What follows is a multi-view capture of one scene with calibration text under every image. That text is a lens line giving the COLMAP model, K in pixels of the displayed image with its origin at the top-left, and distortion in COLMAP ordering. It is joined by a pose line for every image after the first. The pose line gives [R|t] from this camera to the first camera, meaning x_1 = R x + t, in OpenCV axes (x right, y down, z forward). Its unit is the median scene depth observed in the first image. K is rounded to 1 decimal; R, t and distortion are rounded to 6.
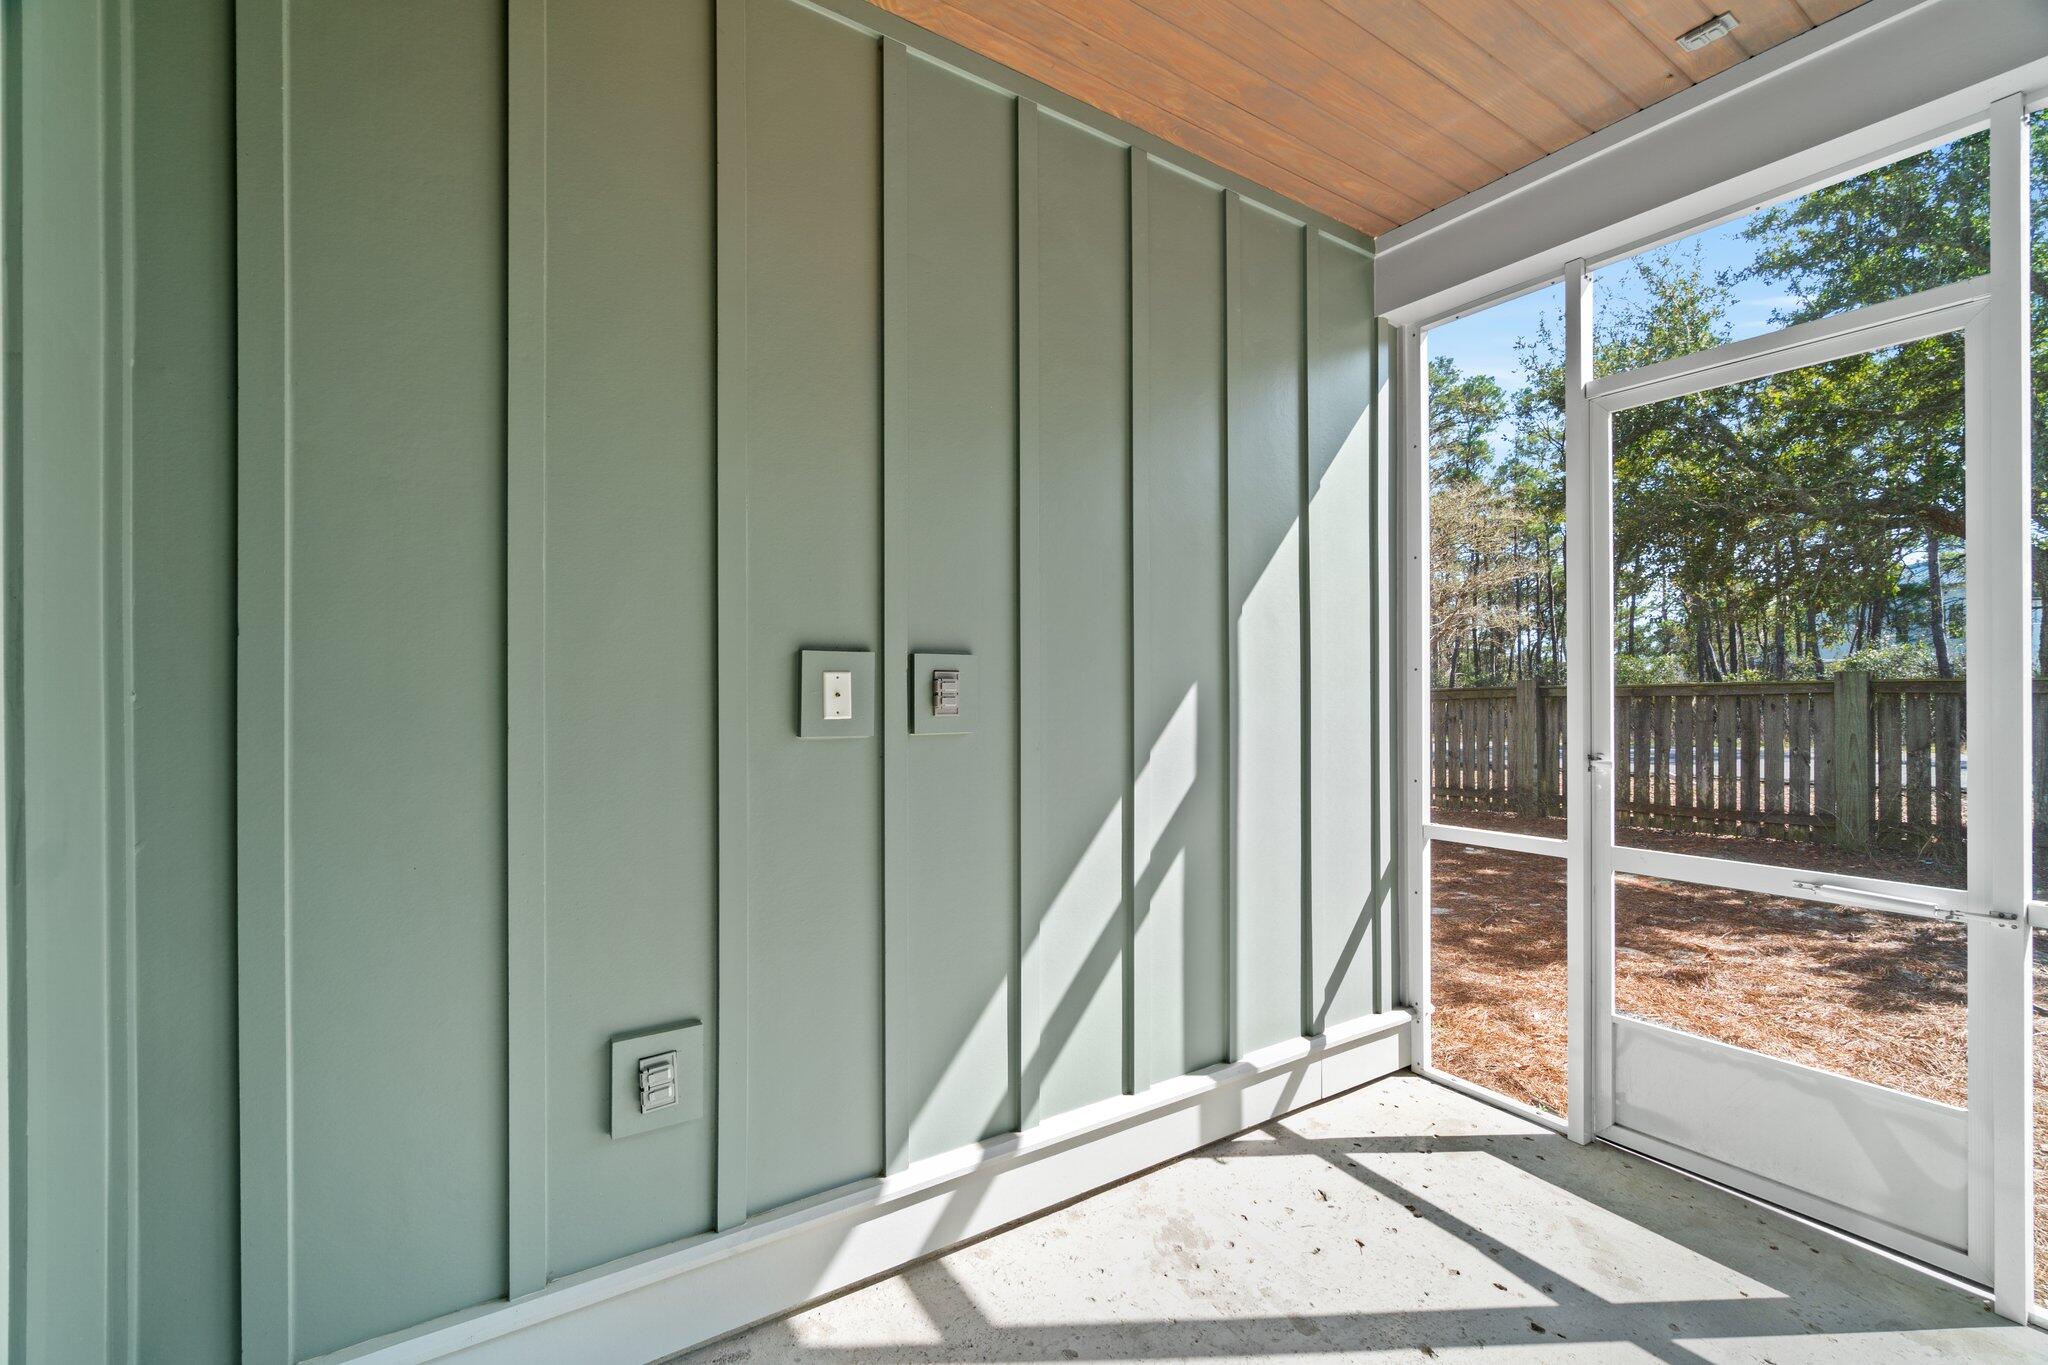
lens RADIAL K [[884.9, 0, 1029.1], [0, 884.9, 692.7], [0, 0, 1]] dist [-0.005116, 0.000589]
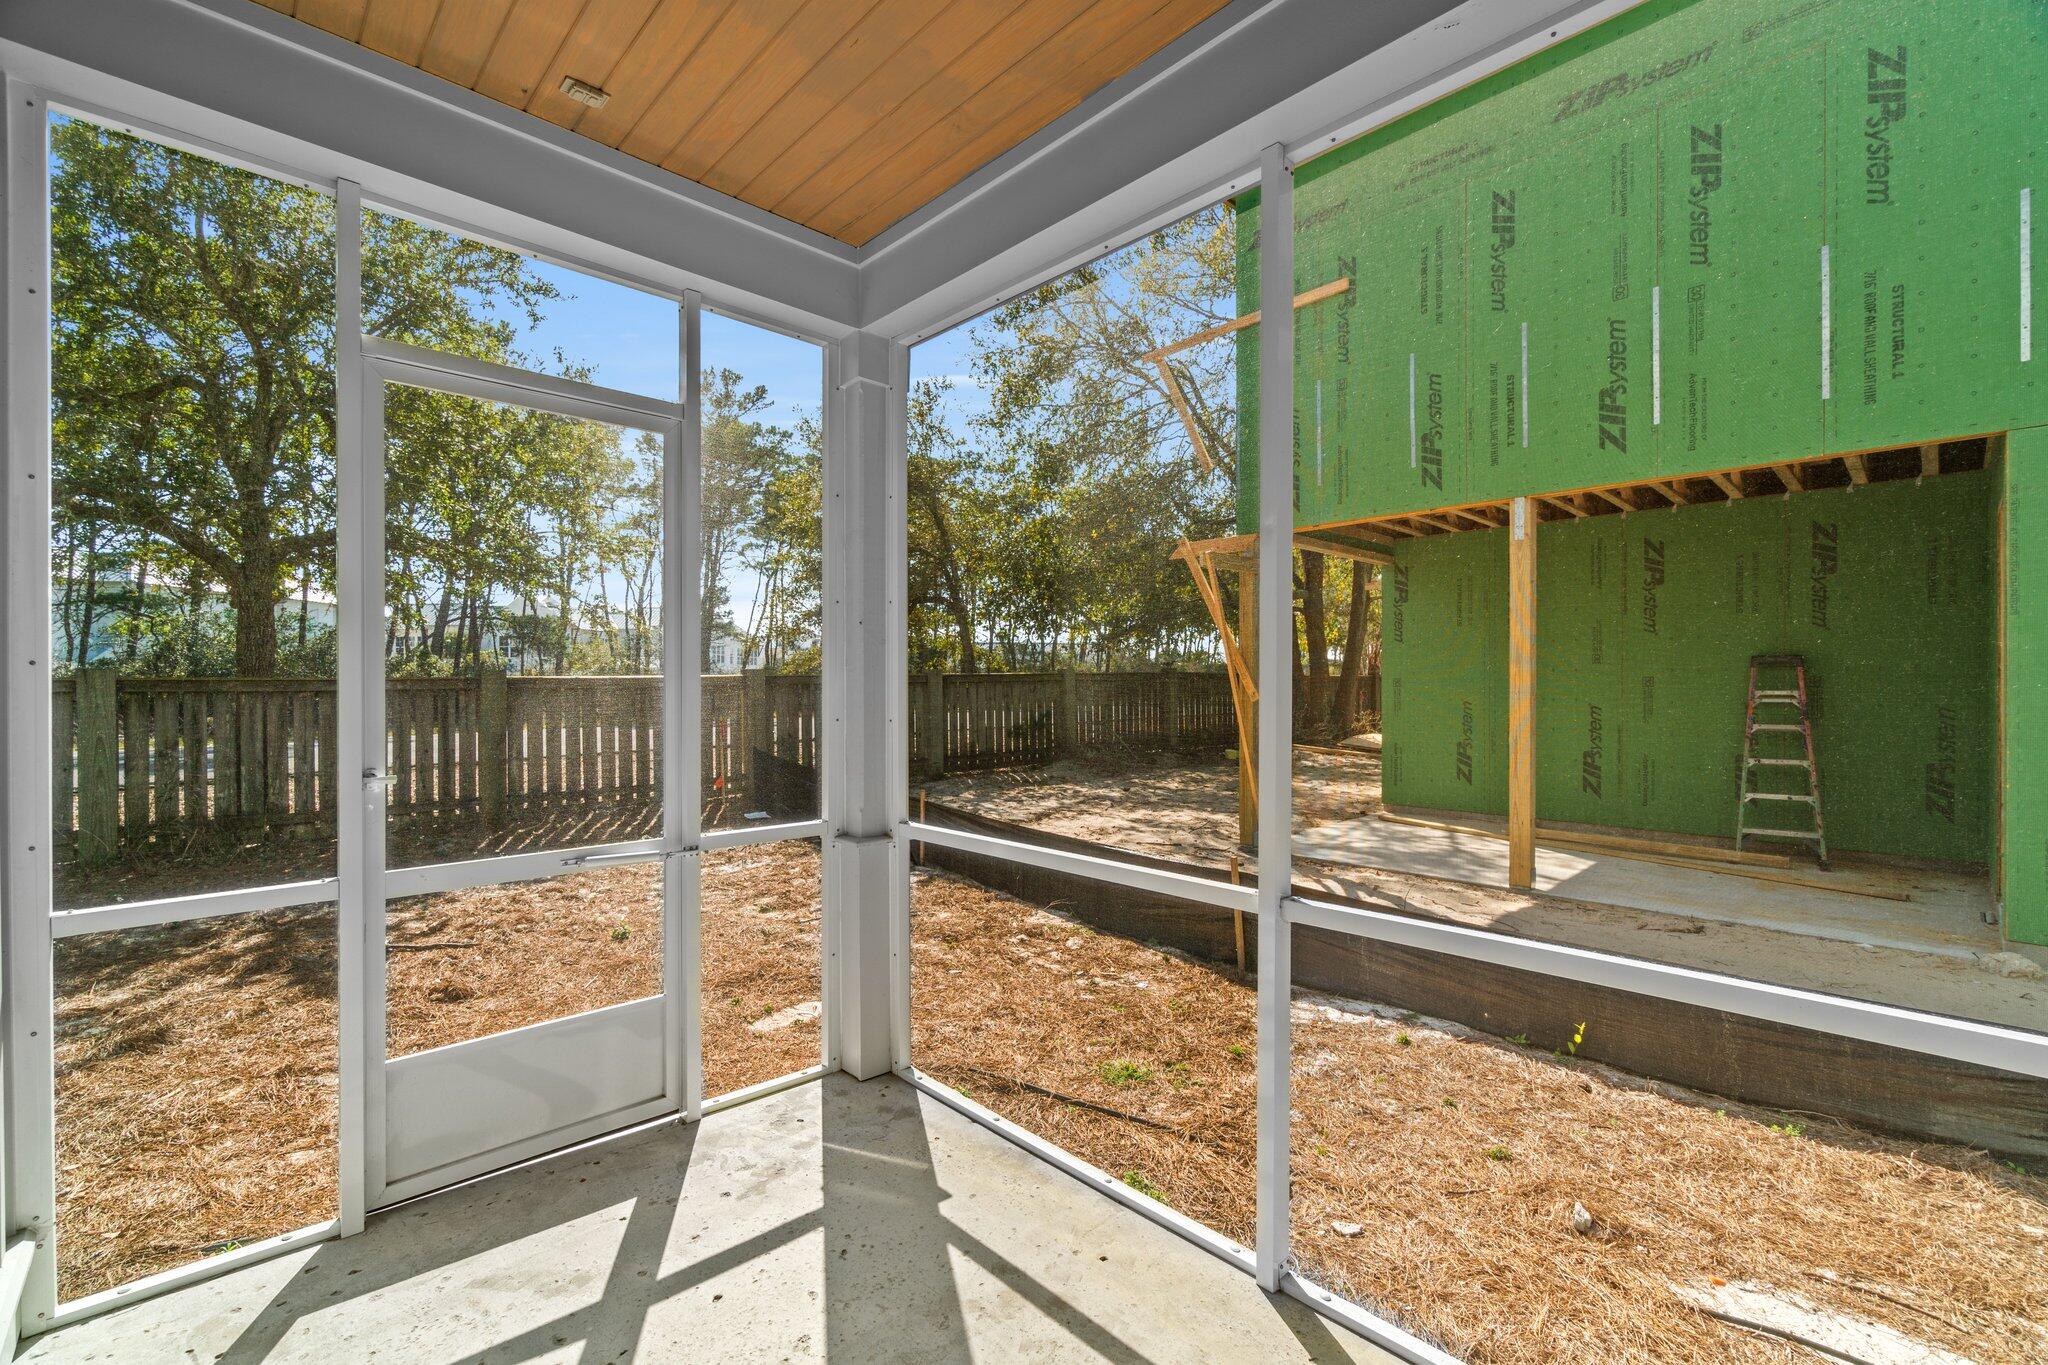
lens RADIAL K [[884.9, 0, 1024.7], [0, 884.9, 685.5], [0, 0, 1]] dist [-0.005116, 0.000589]
pose [[-0.188441, 0.003358, 0.982079, -0.319775], [-0.002468, 0.999989, -0.003893, -0.009982], [-0.982081, -0.003158, -0.188431, 0.527469]]
